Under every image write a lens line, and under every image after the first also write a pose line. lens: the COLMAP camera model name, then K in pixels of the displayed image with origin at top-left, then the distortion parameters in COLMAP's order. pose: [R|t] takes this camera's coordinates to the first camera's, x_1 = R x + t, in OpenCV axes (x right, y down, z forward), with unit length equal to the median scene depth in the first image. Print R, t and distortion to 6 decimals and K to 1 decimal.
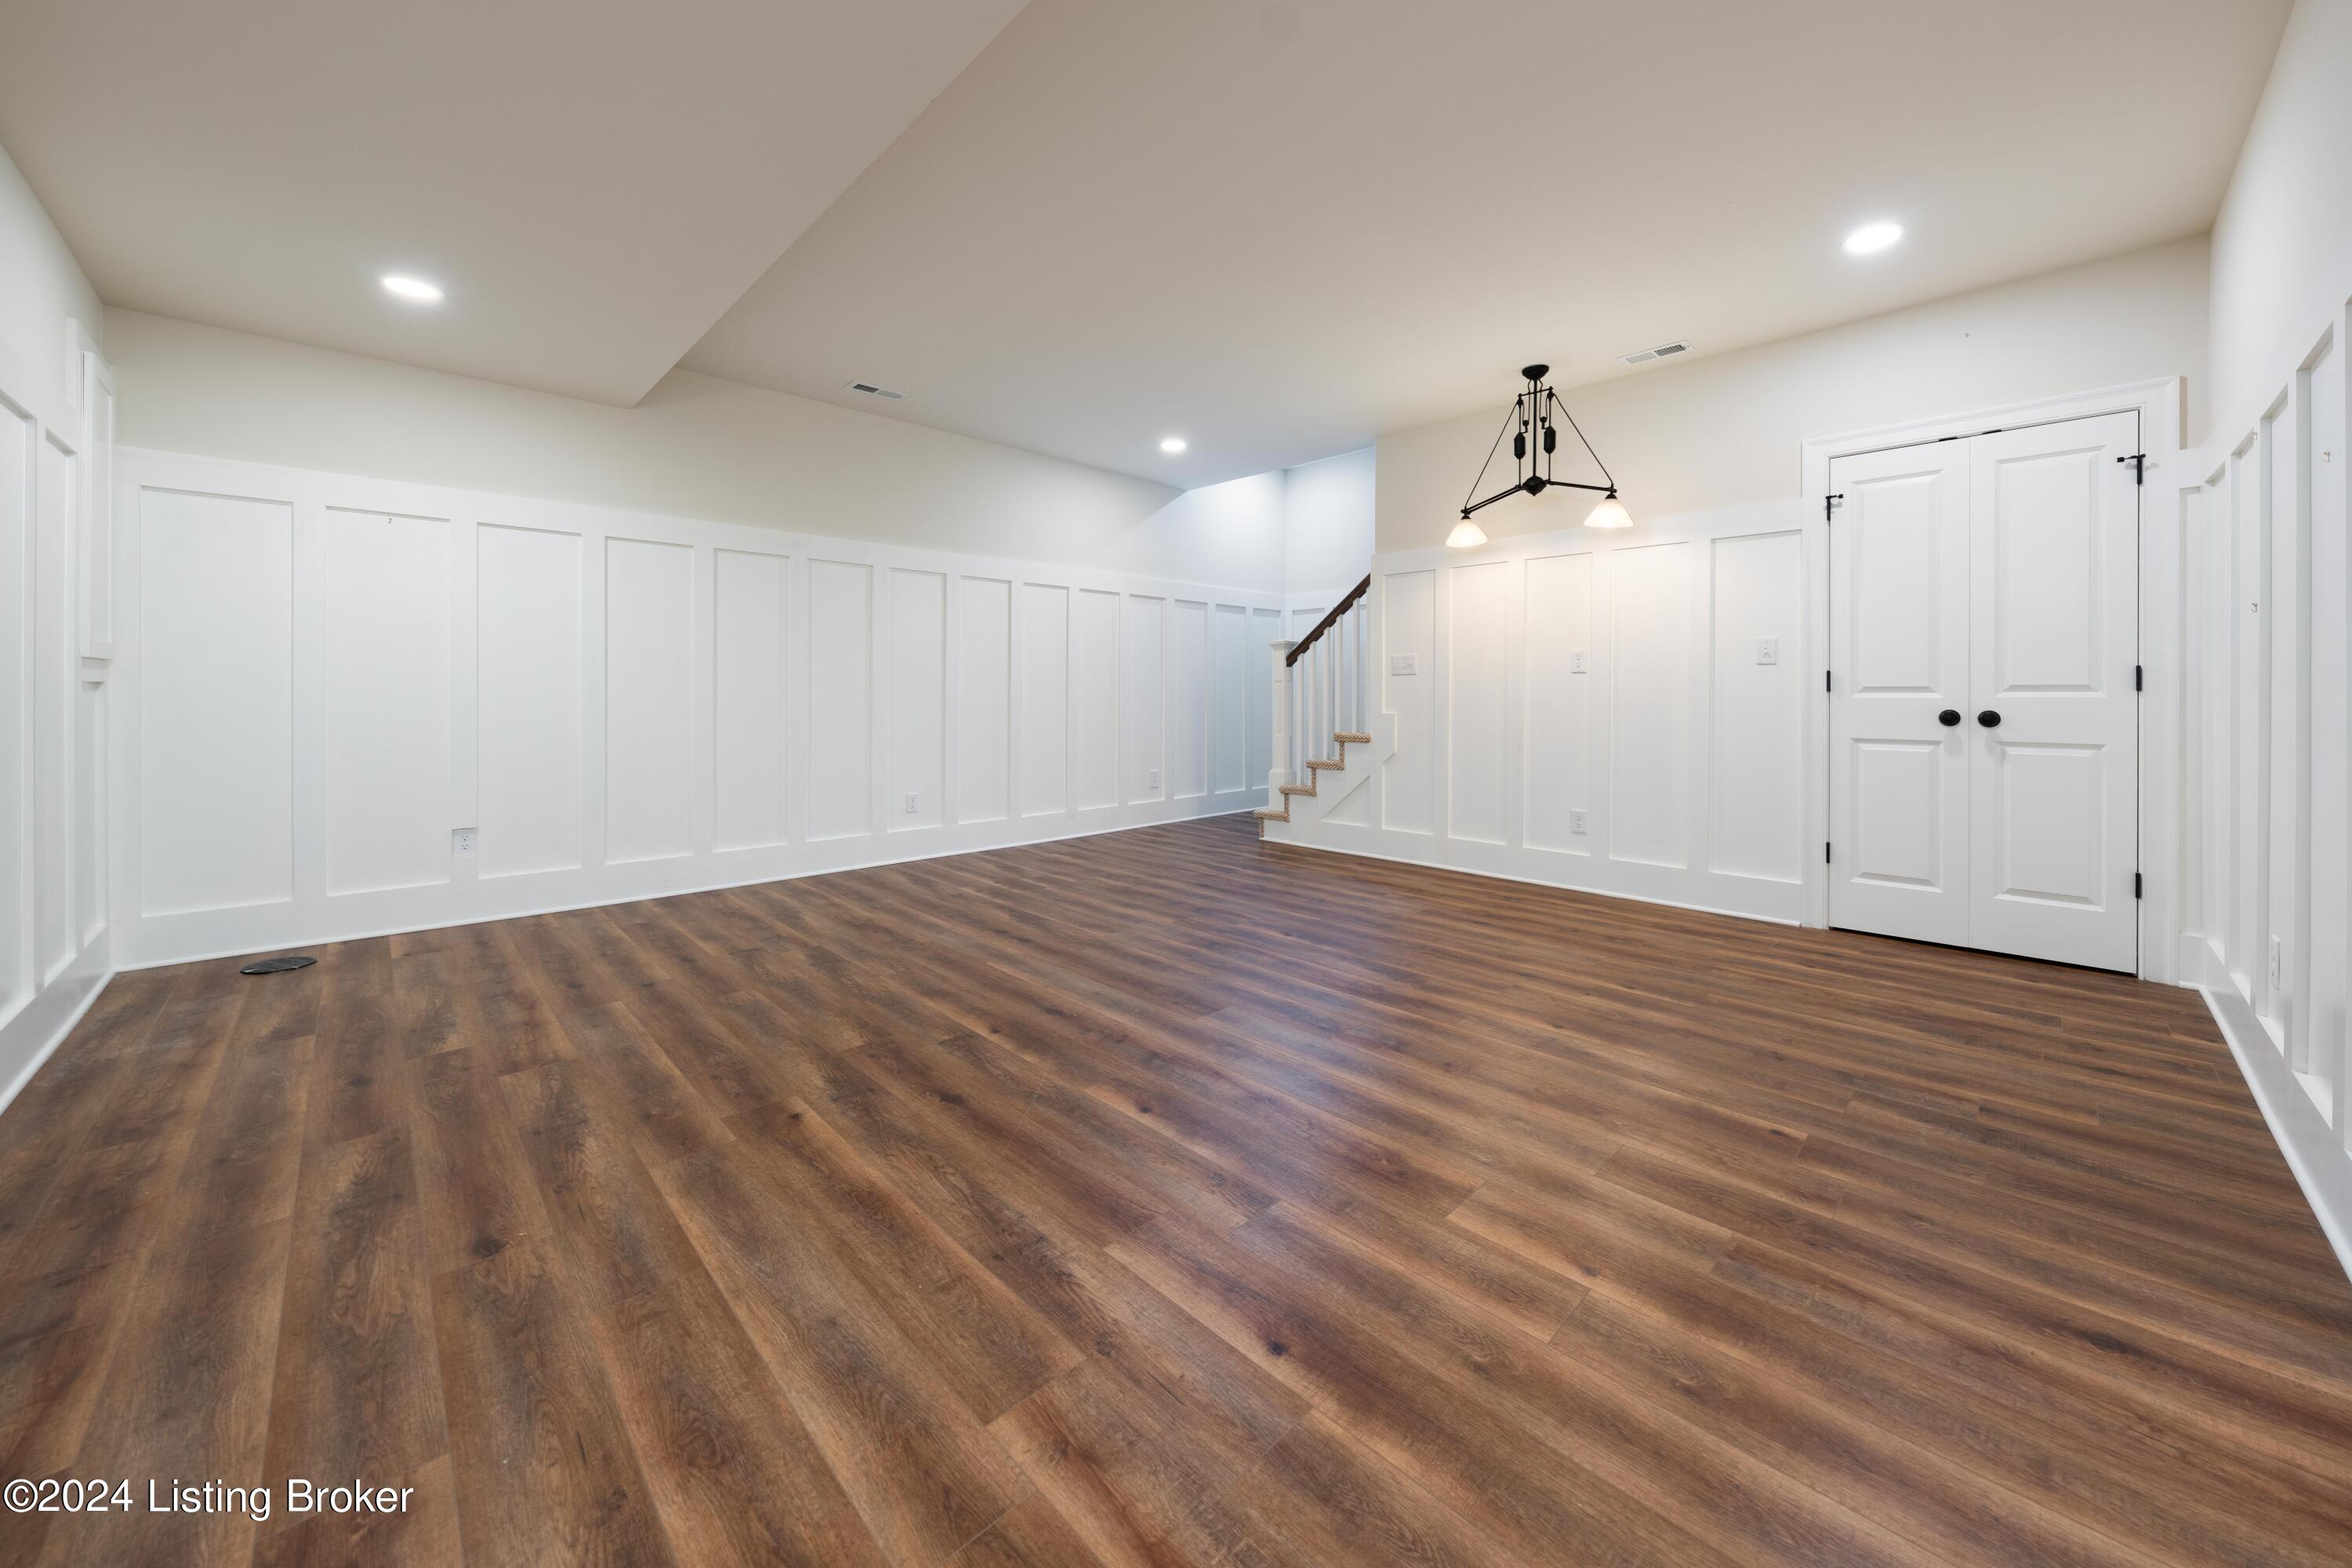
lens RADIAL K [[842.9, 0, 1176.0], [0, 842.9, 784.0], [0, 0, 1]] dist [-0.000467, -0.000059]
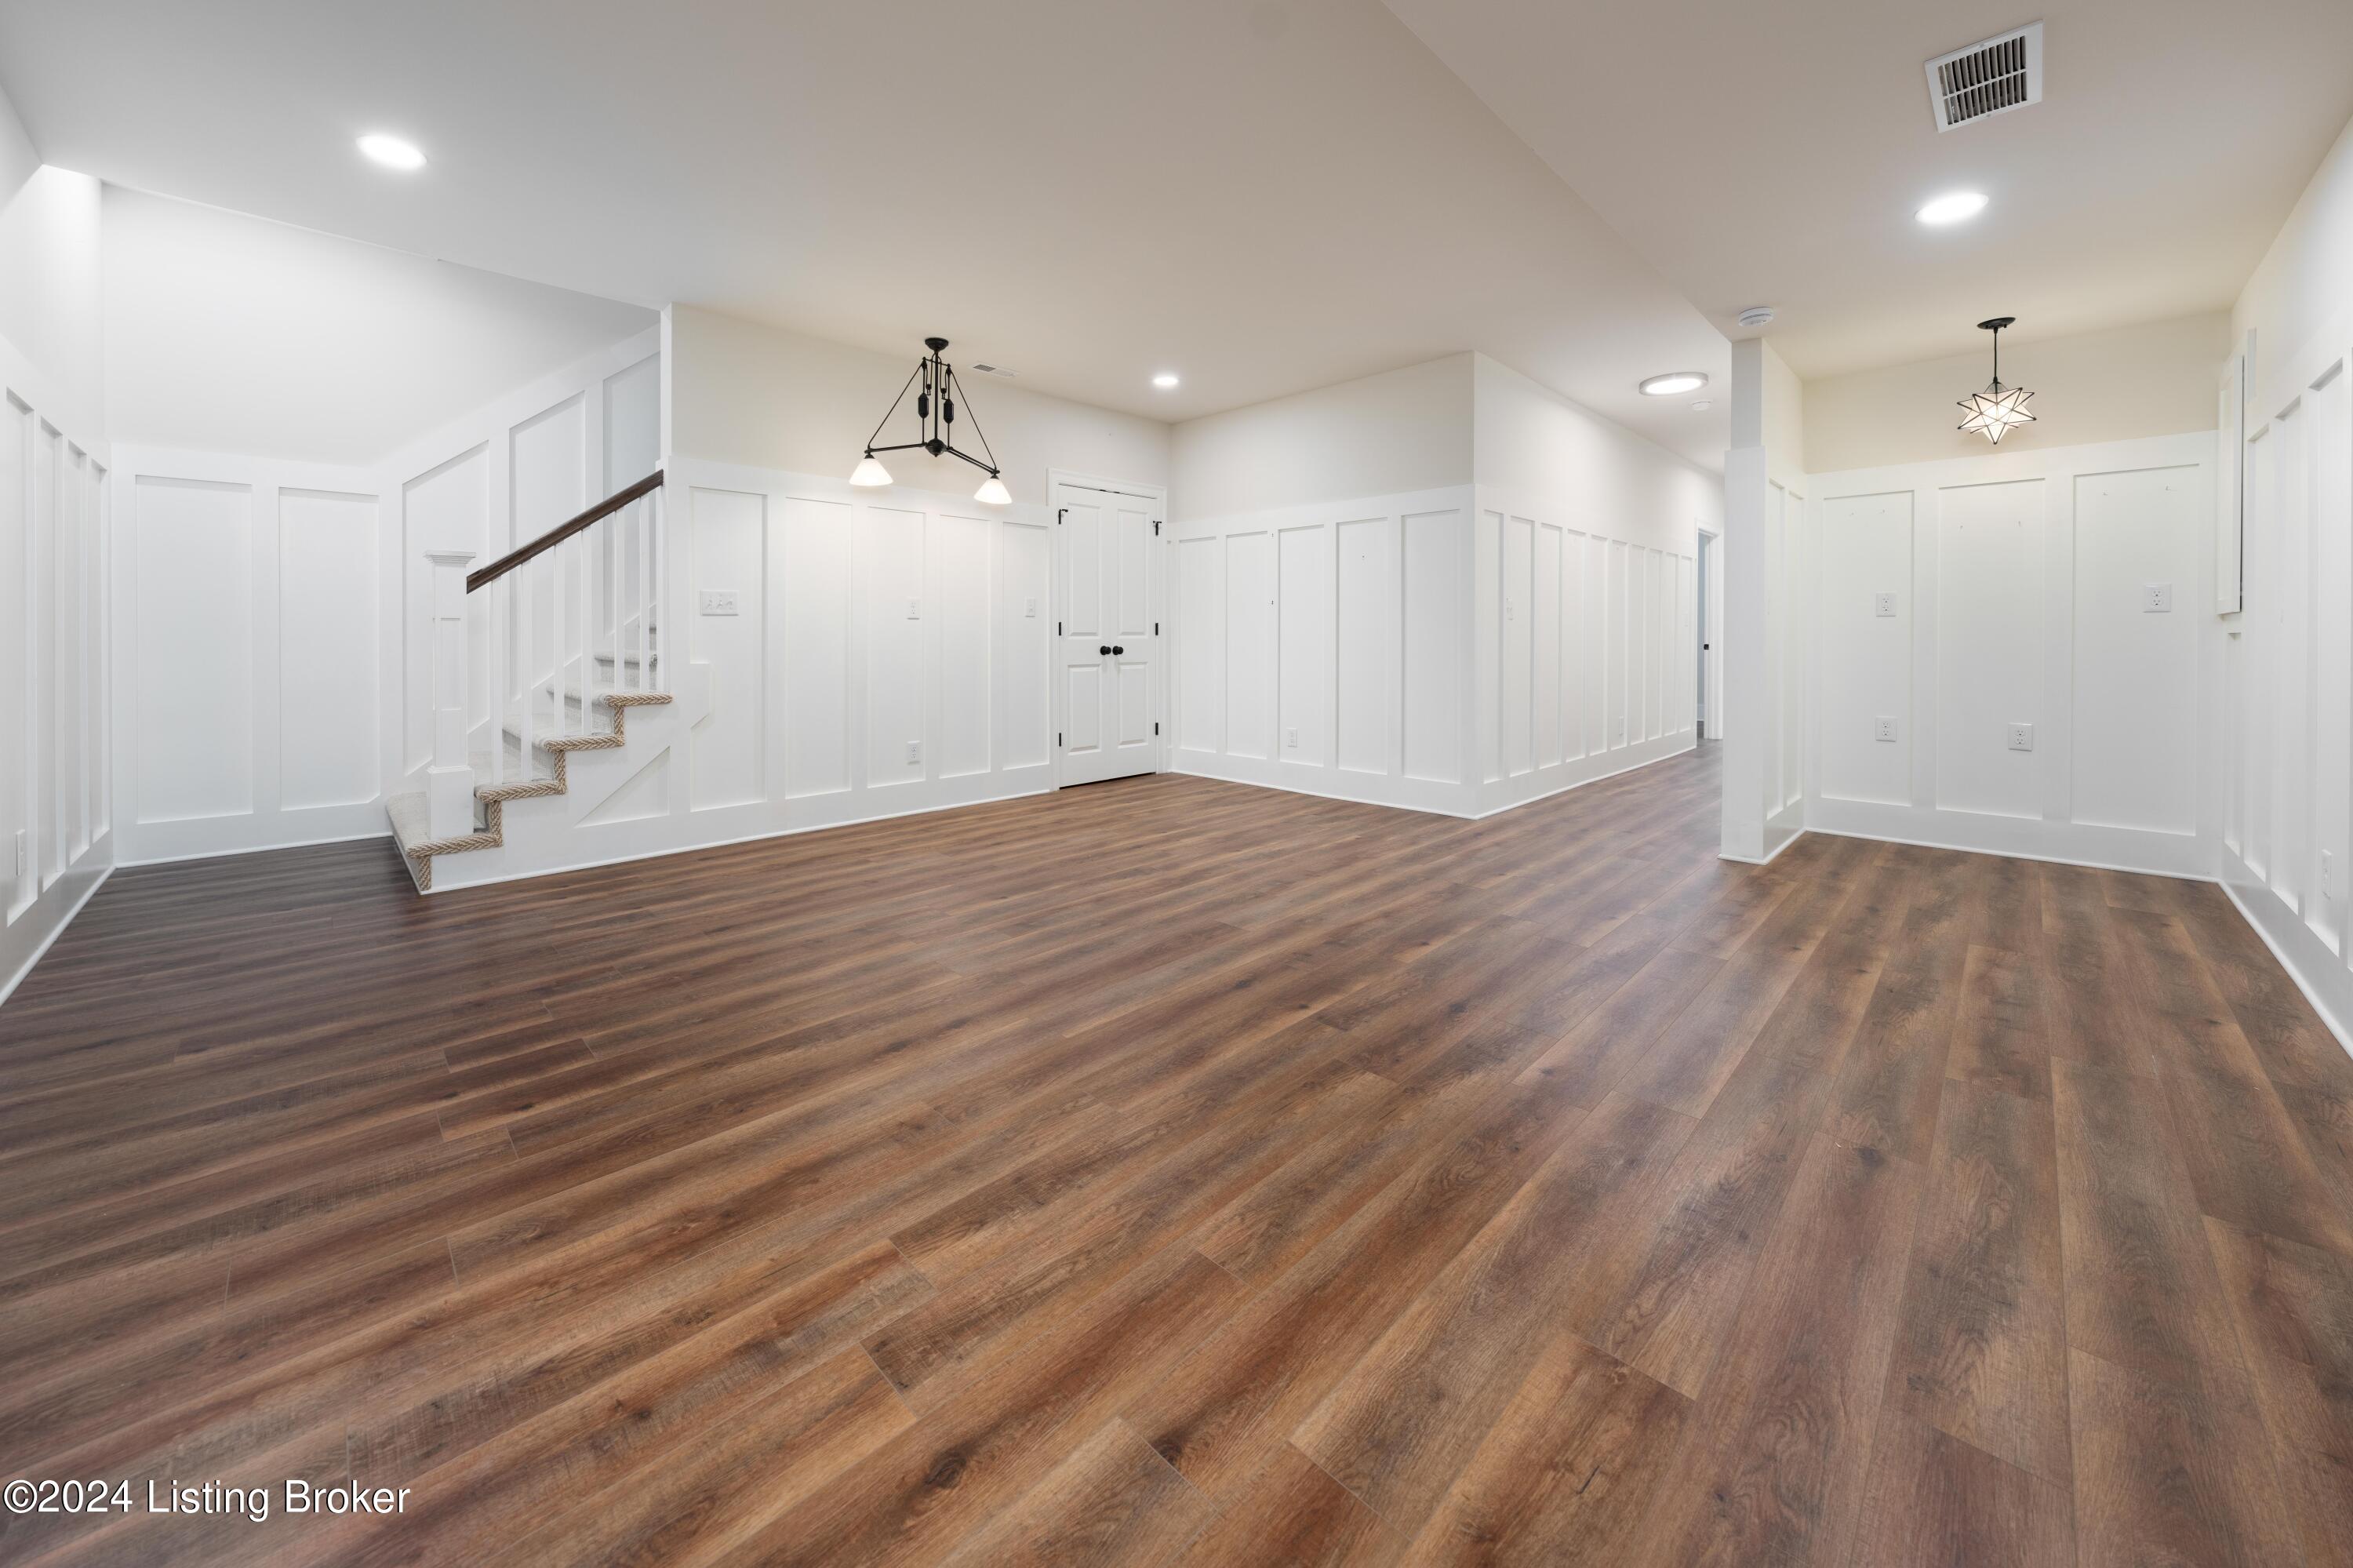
lens RADIAL K [[857.3, 0, 1175.7], [0, 857.3, 742.4], [0, 0, 1]] dist [-0.007281, -0.000236]
pose [[-0.021797, -0.124671, 0.991959, -1.038346], [0.110822, 0.985779, 0.126329, -0.116426], [-0.993601, 0.112684, -0.007671, 1.050898]]
